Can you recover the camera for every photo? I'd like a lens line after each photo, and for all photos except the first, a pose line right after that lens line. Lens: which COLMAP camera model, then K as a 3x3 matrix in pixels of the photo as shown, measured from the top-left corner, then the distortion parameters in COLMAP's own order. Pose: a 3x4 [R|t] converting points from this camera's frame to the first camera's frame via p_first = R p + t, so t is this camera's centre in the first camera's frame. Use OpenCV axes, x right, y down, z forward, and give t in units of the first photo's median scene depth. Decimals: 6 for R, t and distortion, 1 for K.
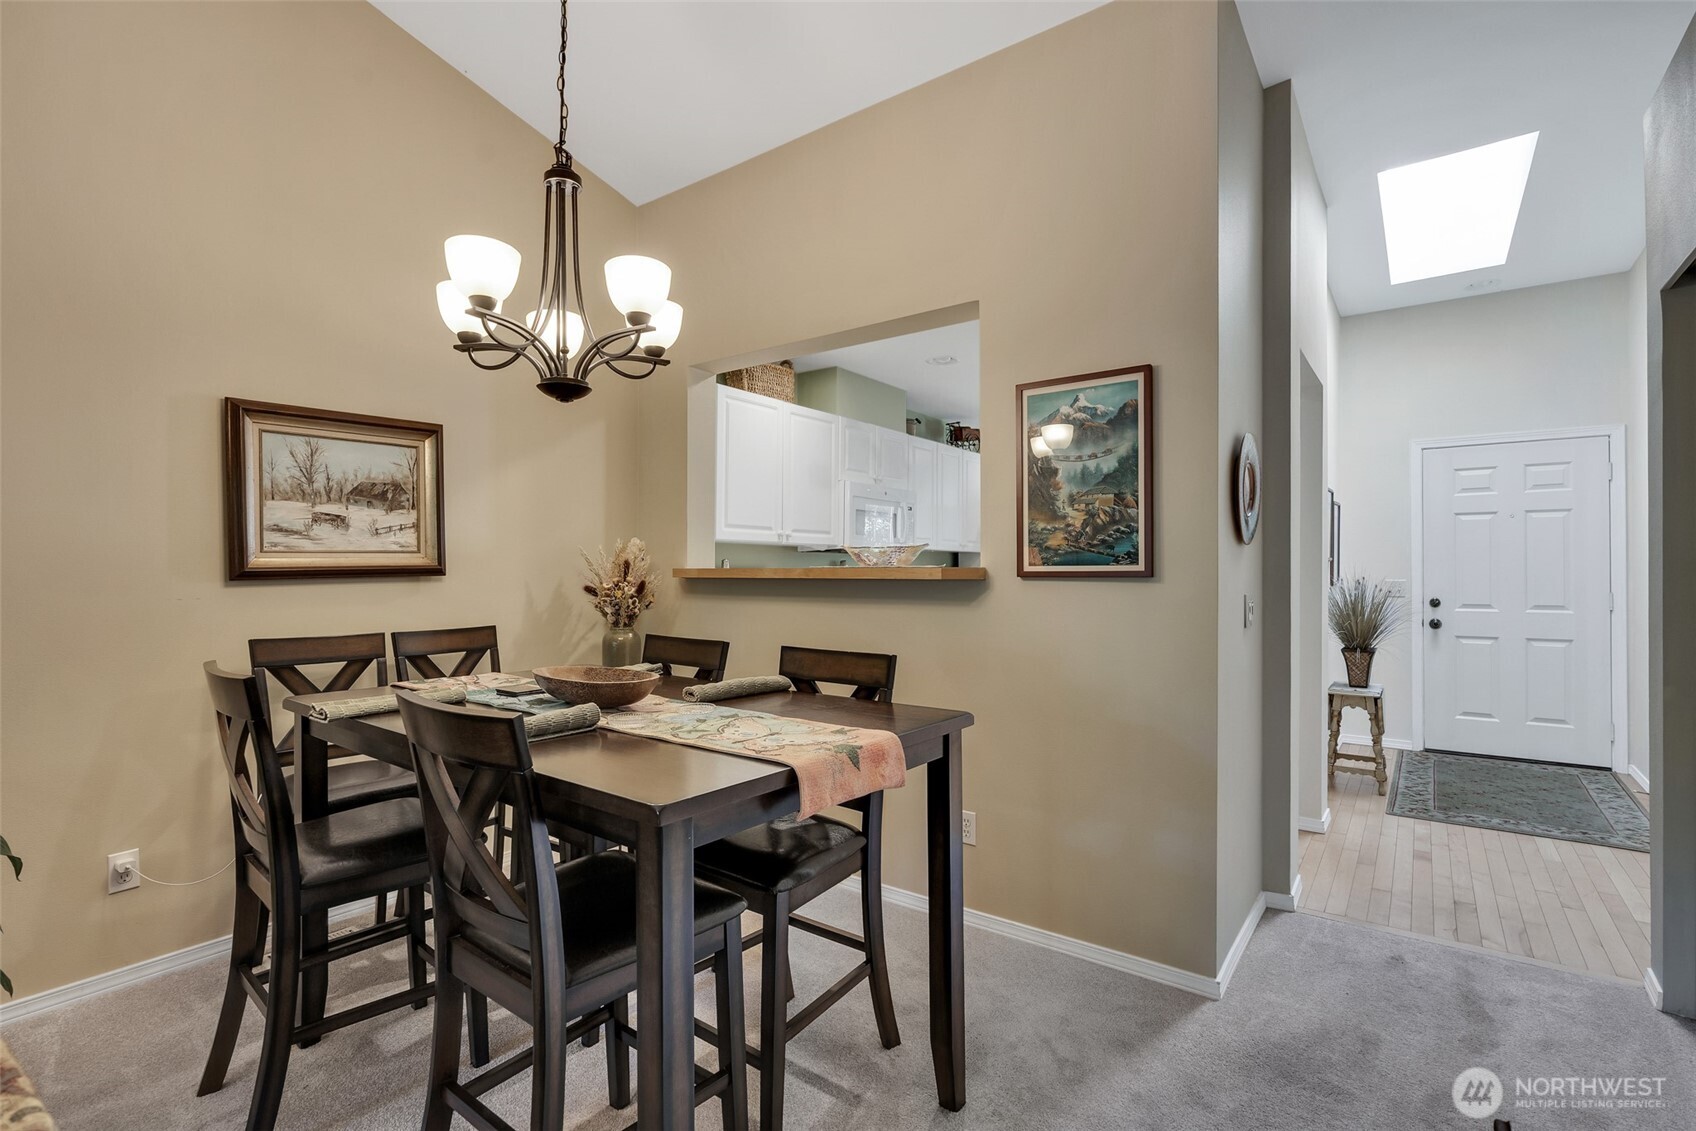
lens RADIAL K [[784.2, 0, 839.7], [0, 784.2, 566.1], [0, 0, 1]] dist [-0.004832, 0.000038]
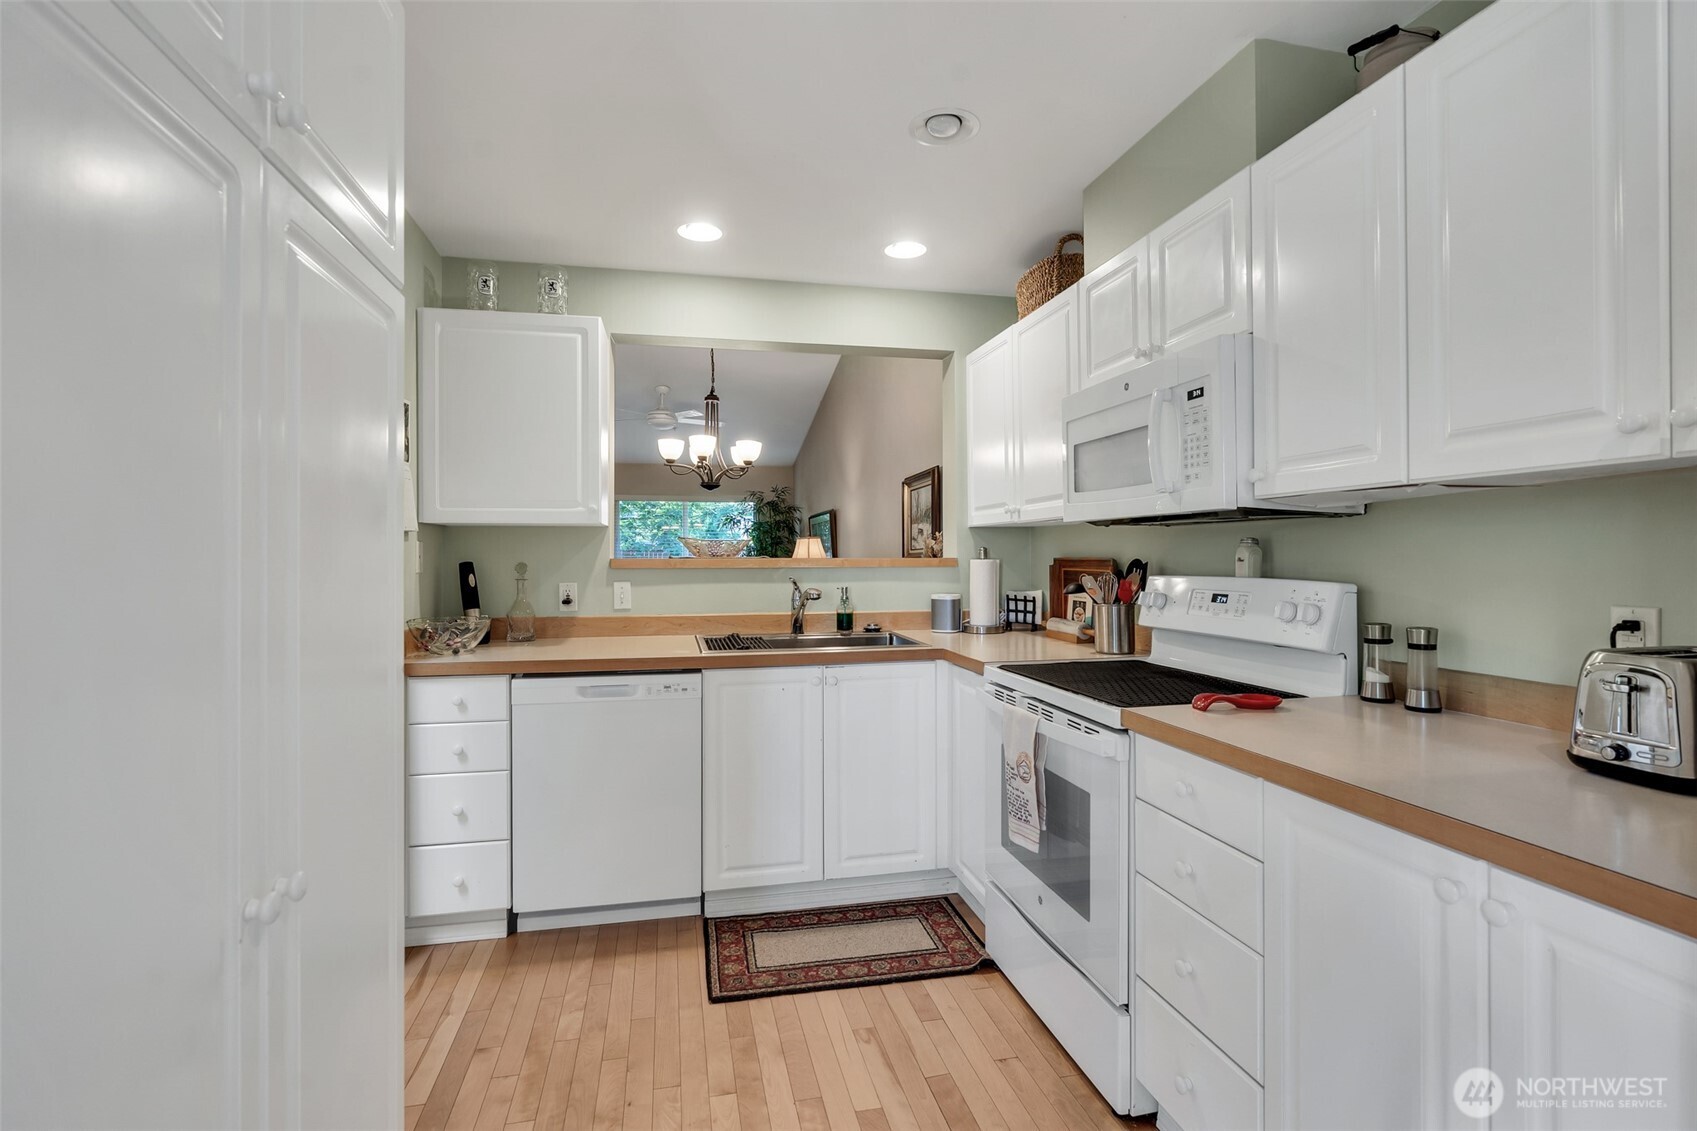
lens RADIAL K [[784.6, 0, 845.0], [0, 784.6, 558.6], [0, 0, 1]] dist [-0.004832, 0.000038]
pose [[-0.643976, 0.003676, -0.765037, 0.852454], [0.008541, 0.999961, -0.002385, 0.006883], [0.764998, -0.008070, -0.643982, 1.977846]]
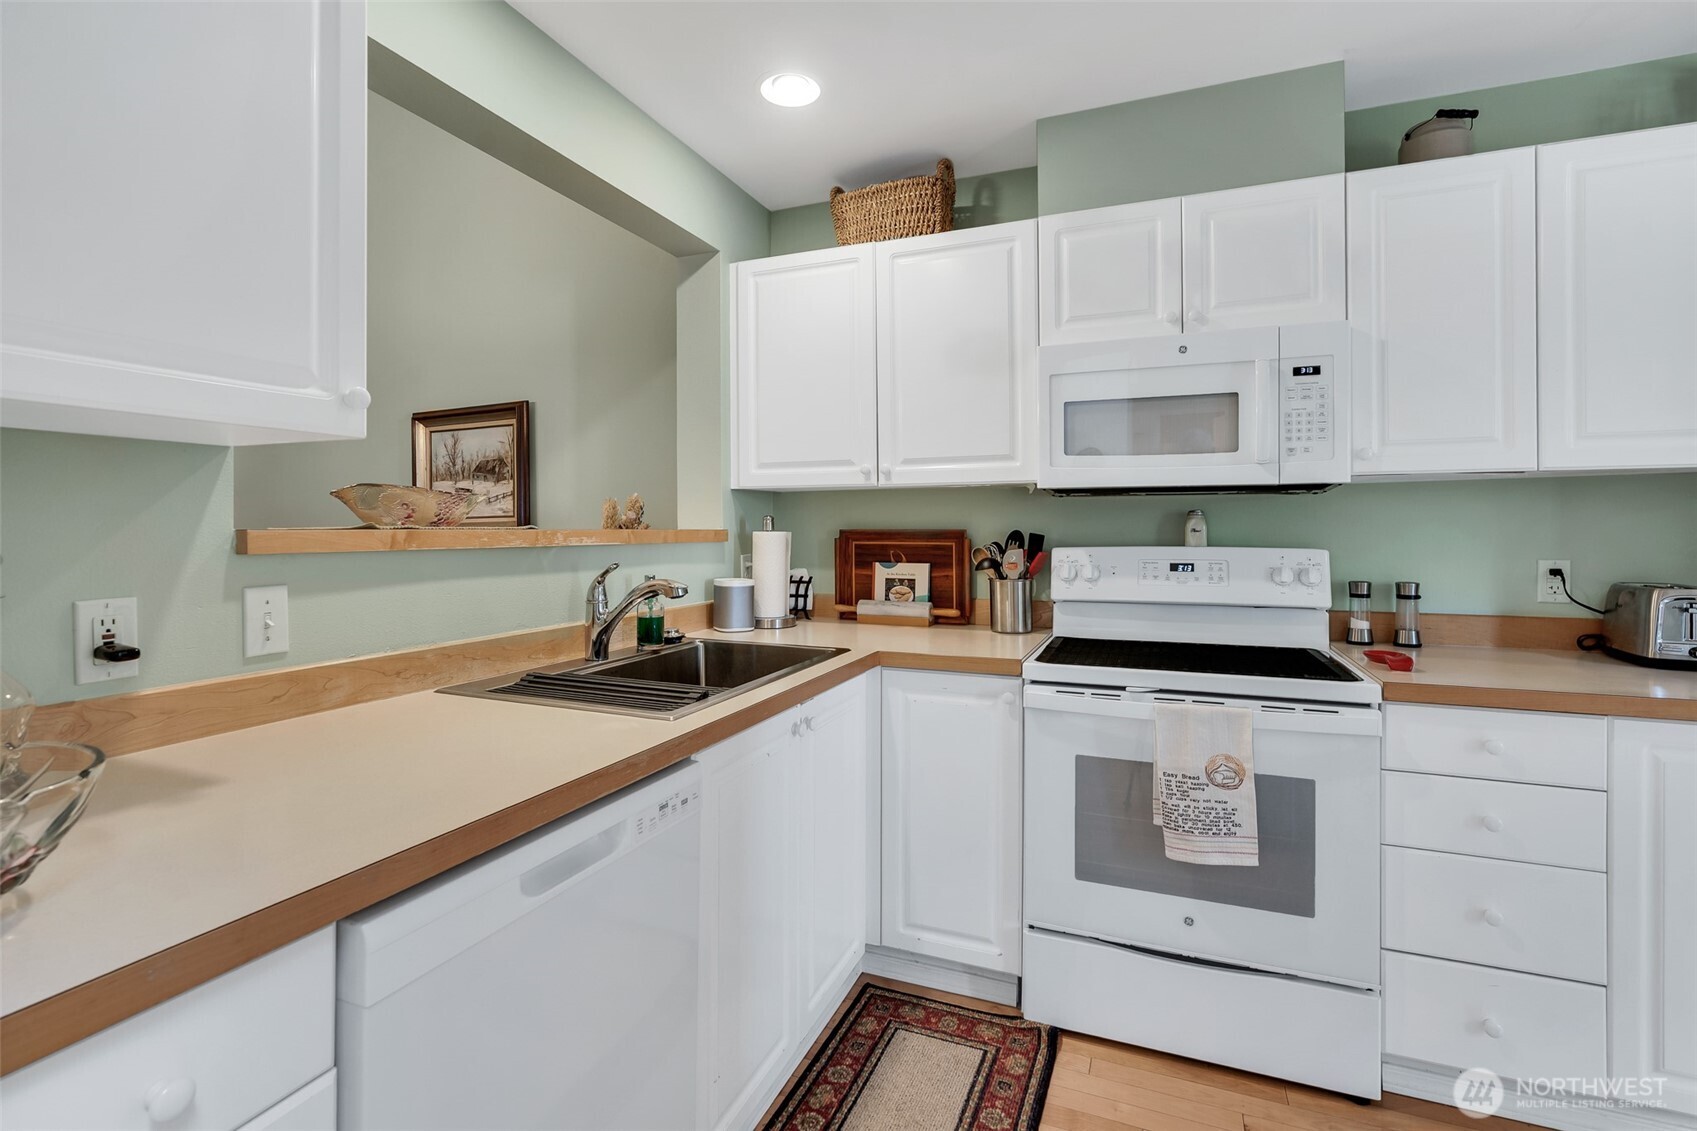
lens RADIAL K [[784.6, 0, 857.9], [0, 784.6, 531.0], [0, 0, 1]] dist [-0.004832, 0.000038]
pose [[0.257115, 0.001136, -0.966380, 0.722669], [0.008732, 0.999956, 0.003498, 0.003938], [0.966341, -0.009338, 0.257094, 1.232521]]
